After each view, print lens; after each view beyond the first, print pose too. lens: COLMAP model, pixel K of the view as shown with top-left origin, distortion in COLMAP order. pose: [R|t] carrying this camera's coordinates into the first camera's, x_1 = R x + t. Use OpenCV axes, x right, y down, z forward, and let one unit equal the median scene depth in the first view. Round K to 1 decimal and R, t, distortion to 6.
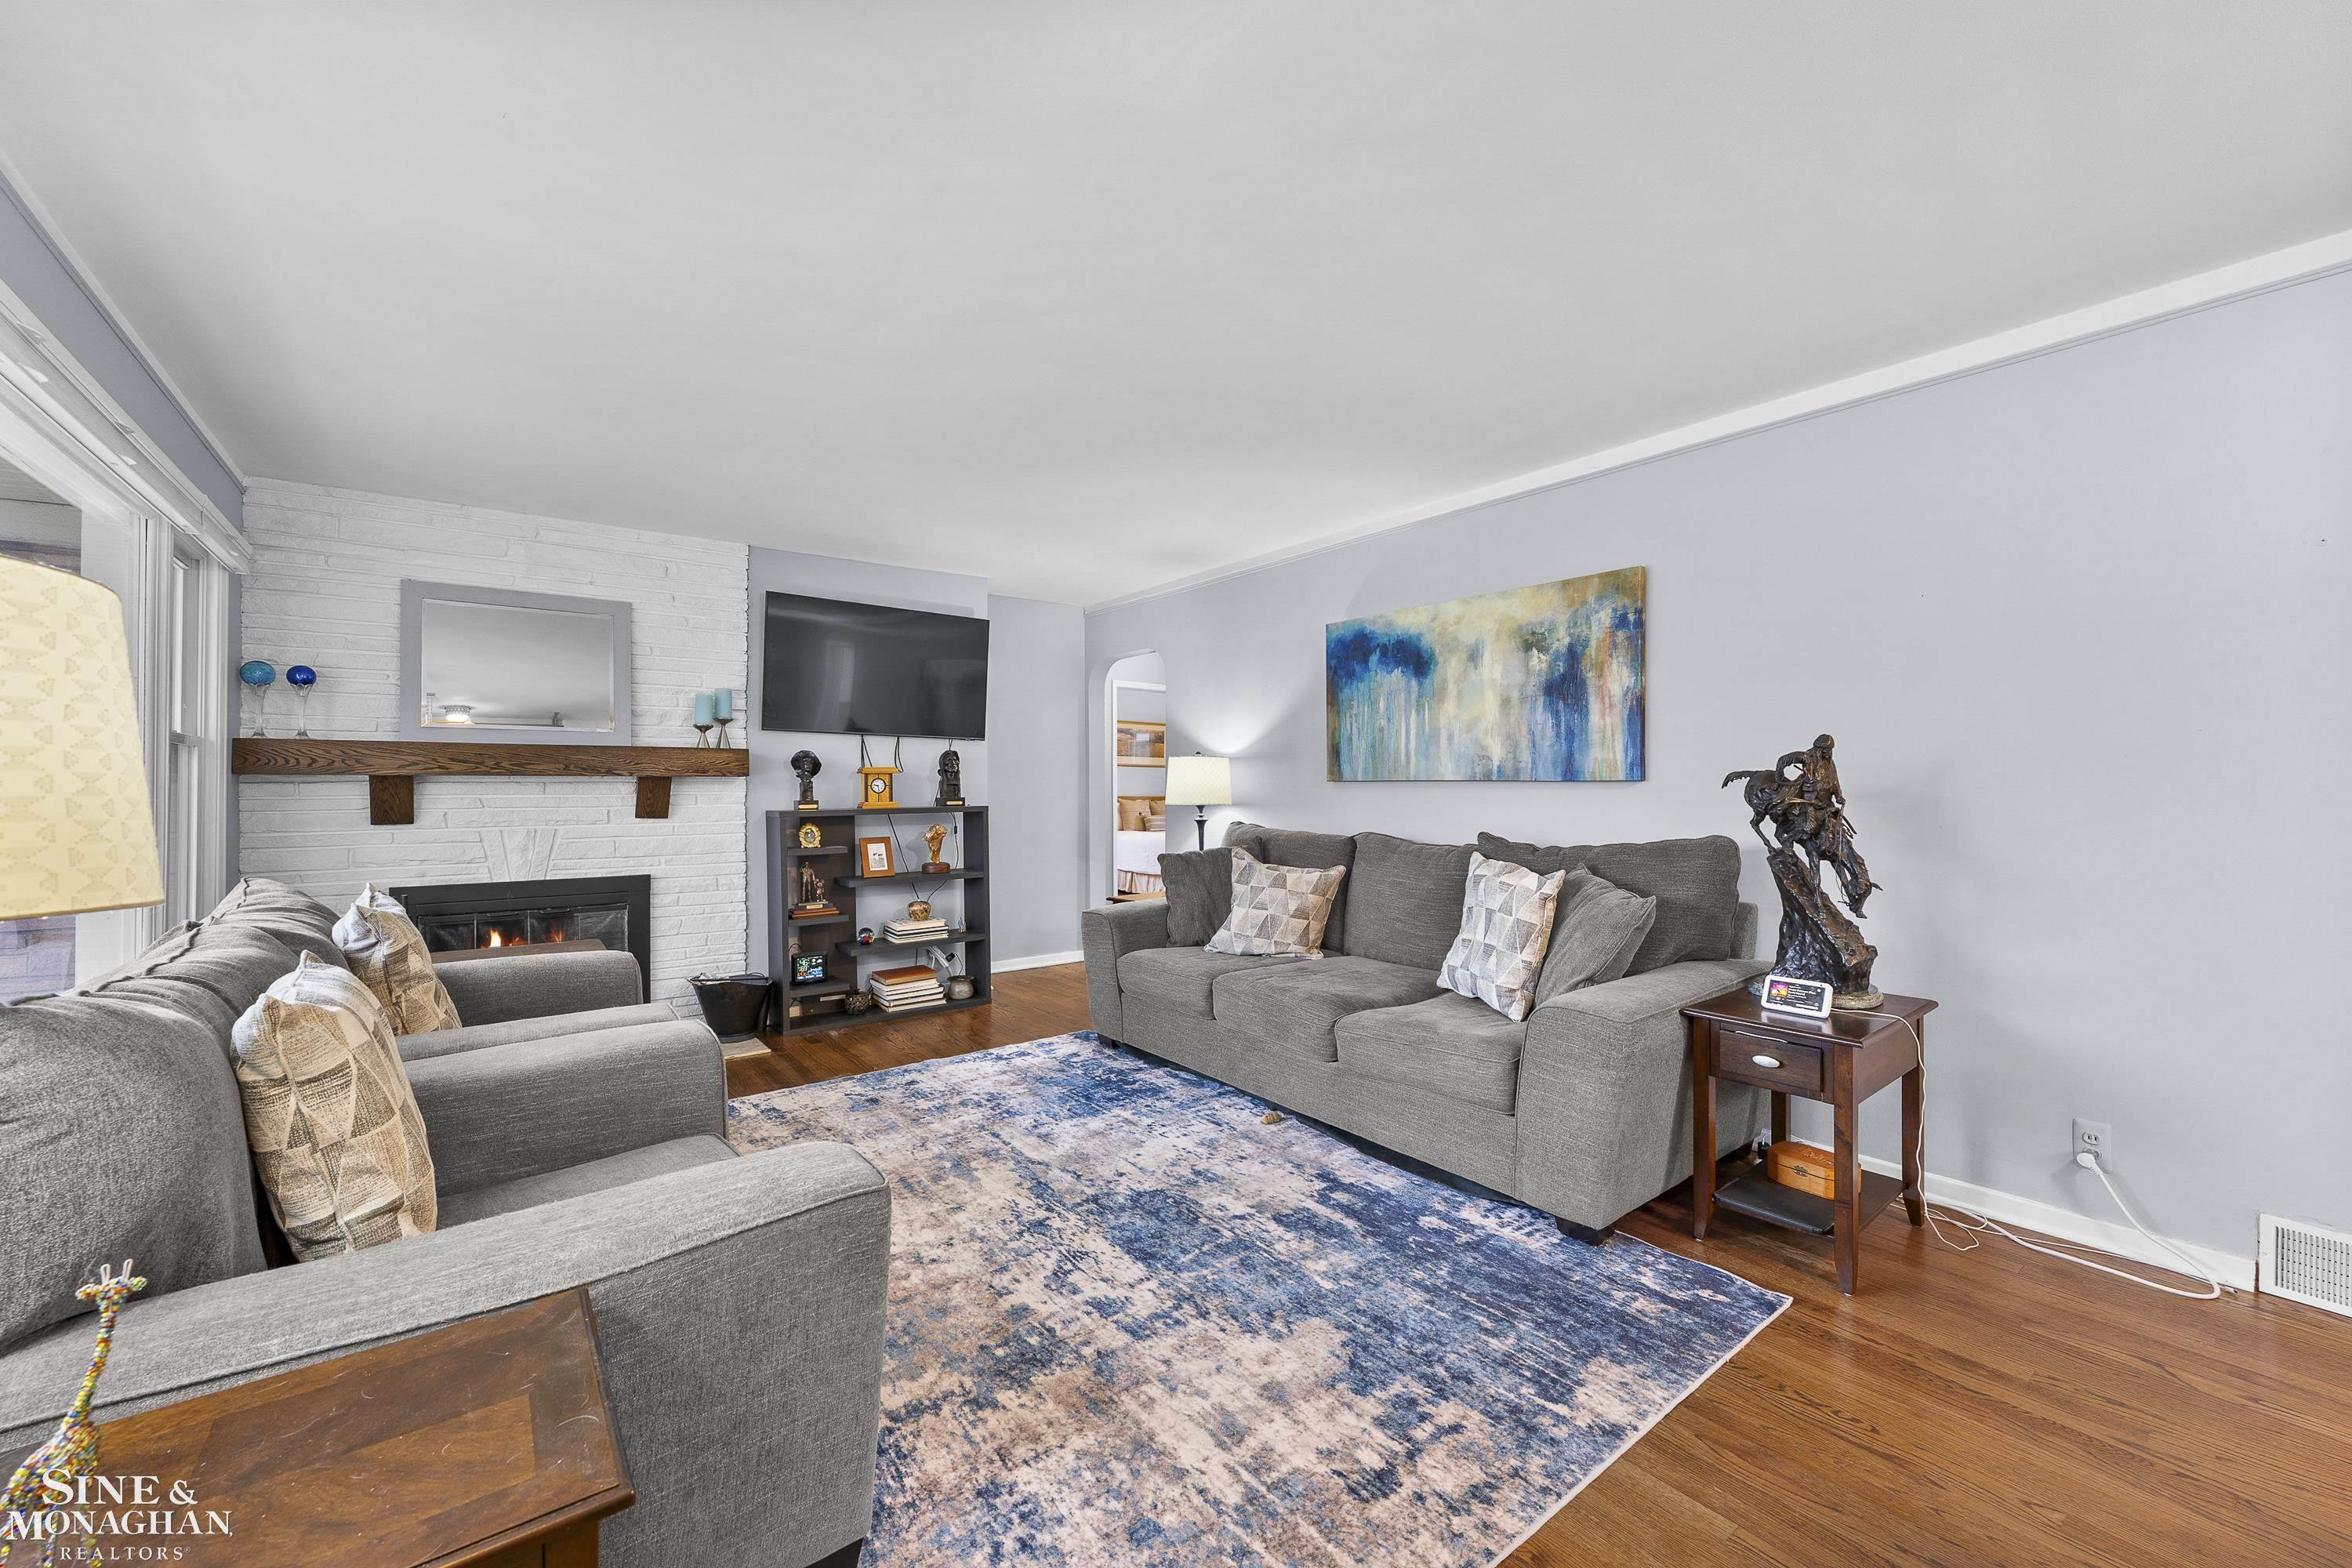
lens RADIAL K [[931.9, 0, 1169.8], [0, 931.9, 746.9], [0, 0, 1]] dist [-0.001379, -0.000051]
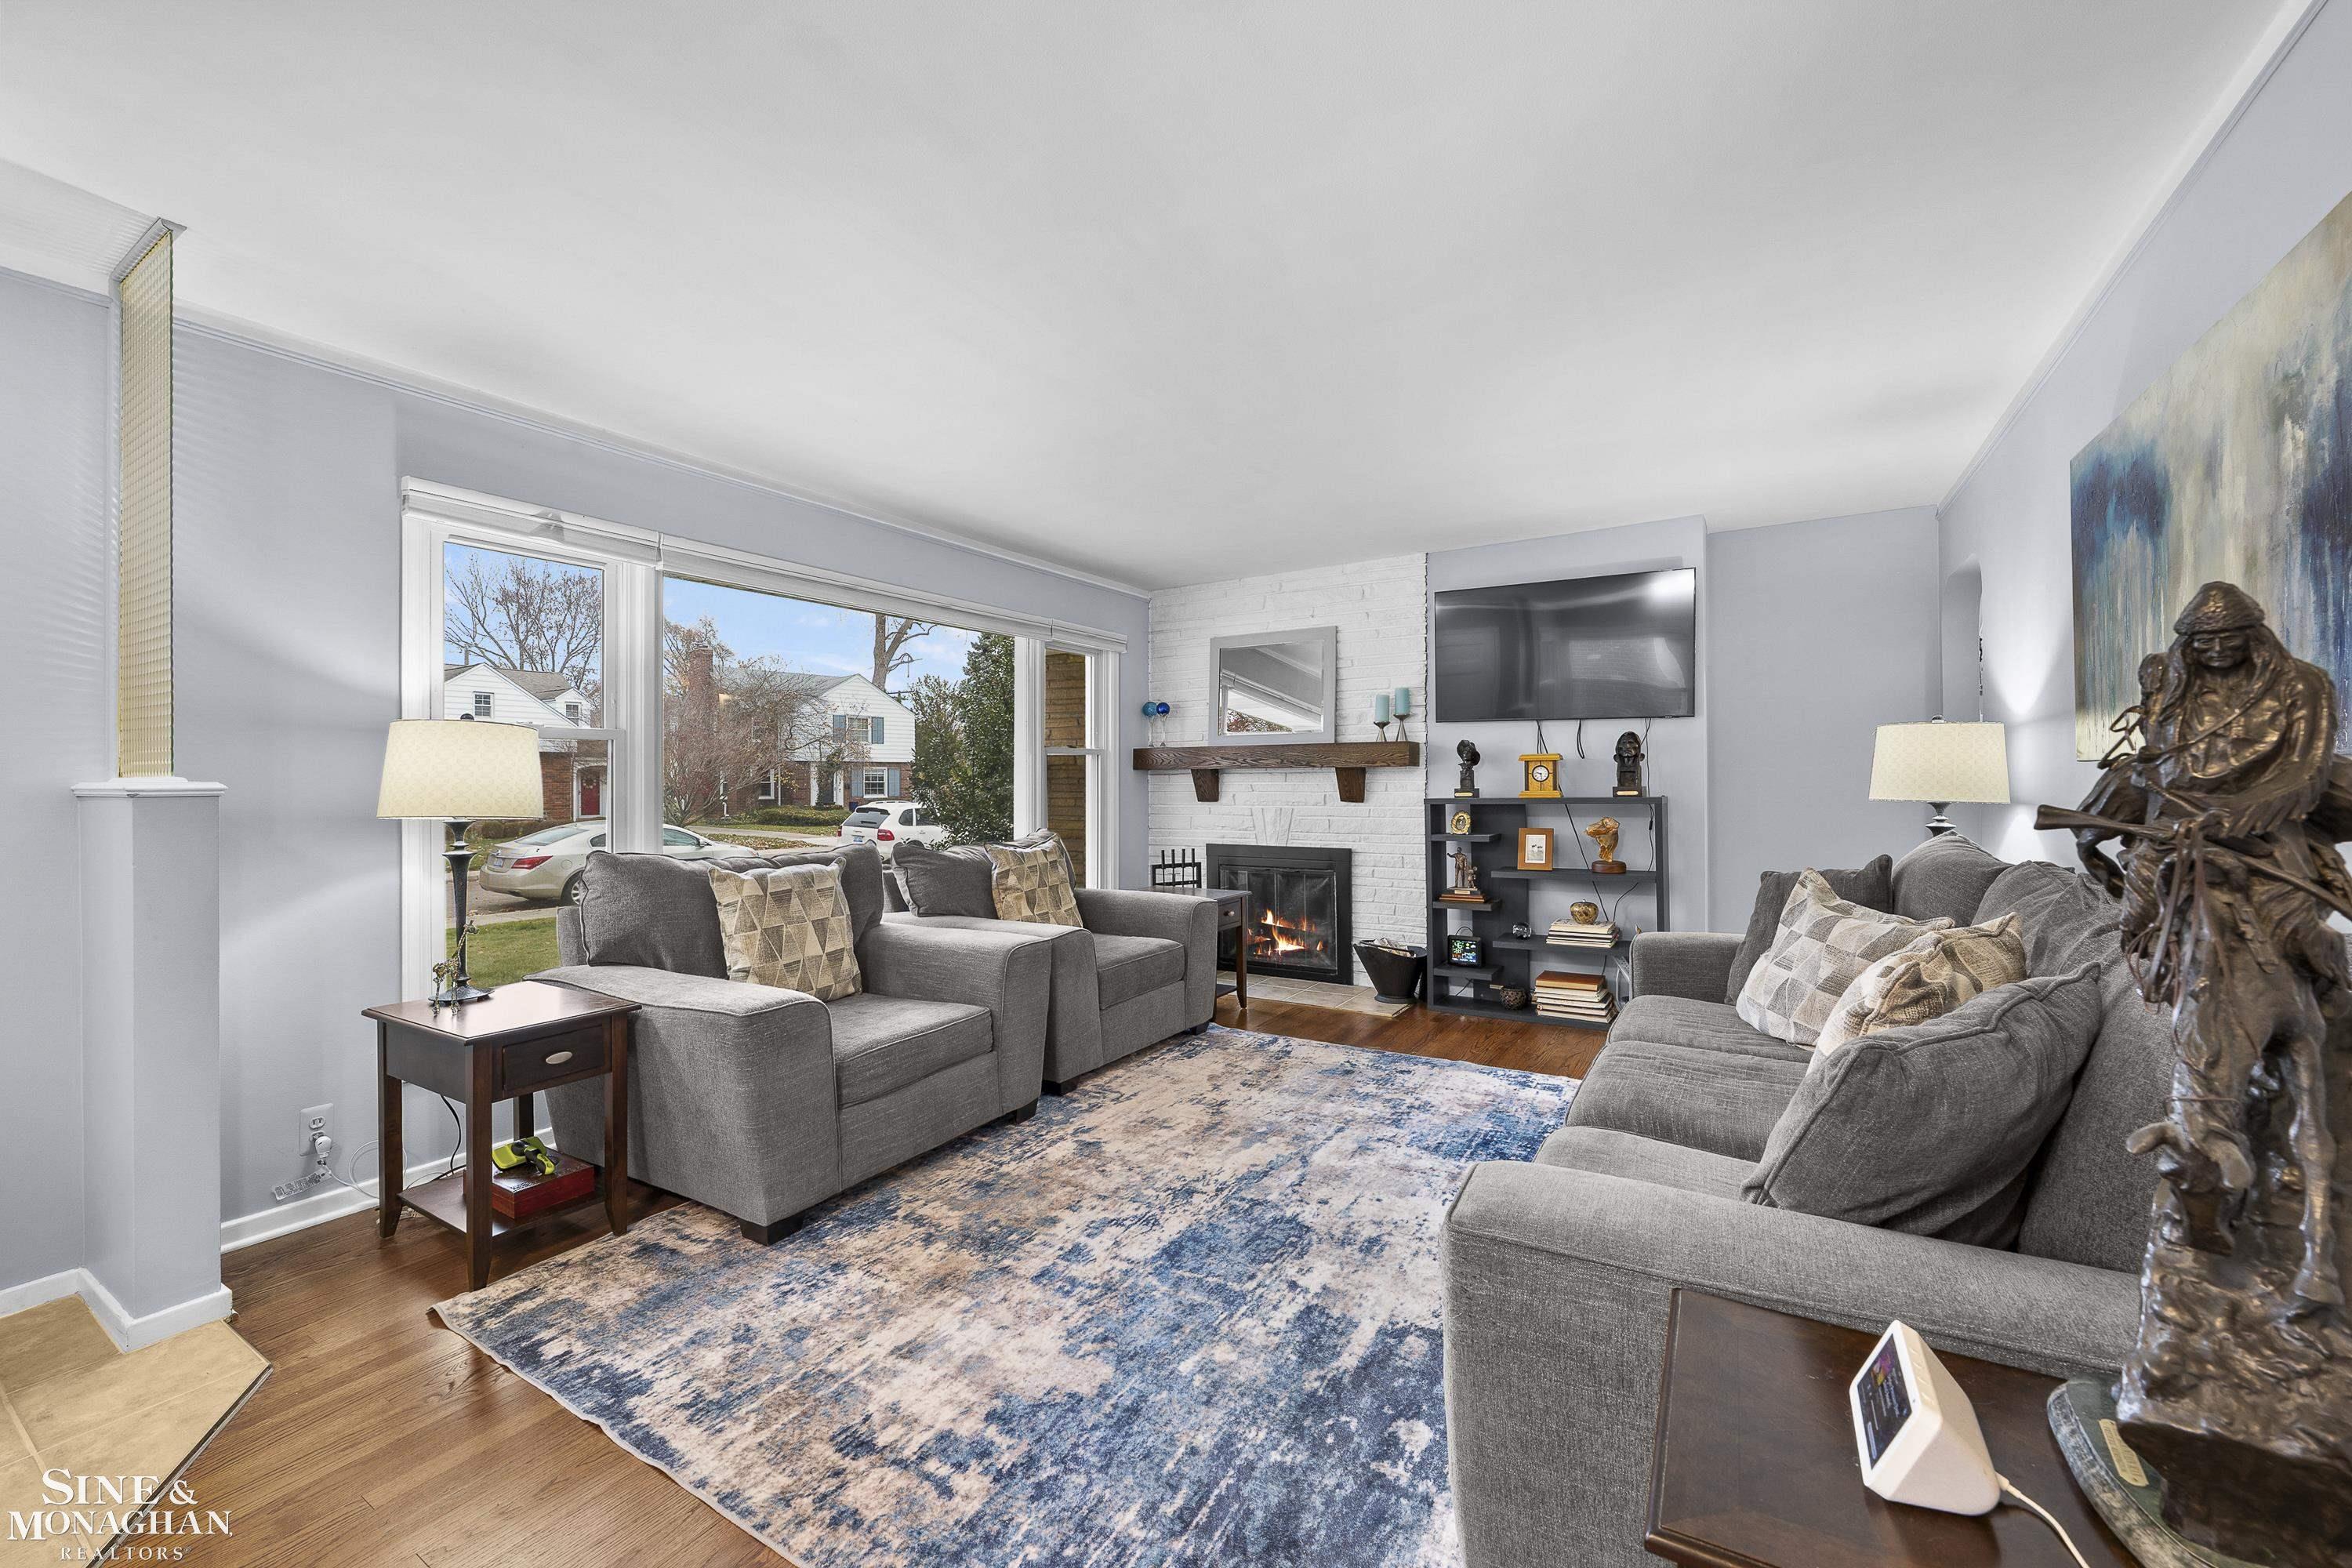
lens RADIAL K [[931.9, 0, 1169.8], [0, 931.9, 746.9], [0, 0, 1]] dist [-0.001379, -0.000051]
pose [[0.360689, -0.031838, -0.932143, 0.625158], [0.045991, 0.998809, -0.016319, 0.018326], [0.931552, -0.036984, 0.361723, 0.452162]]
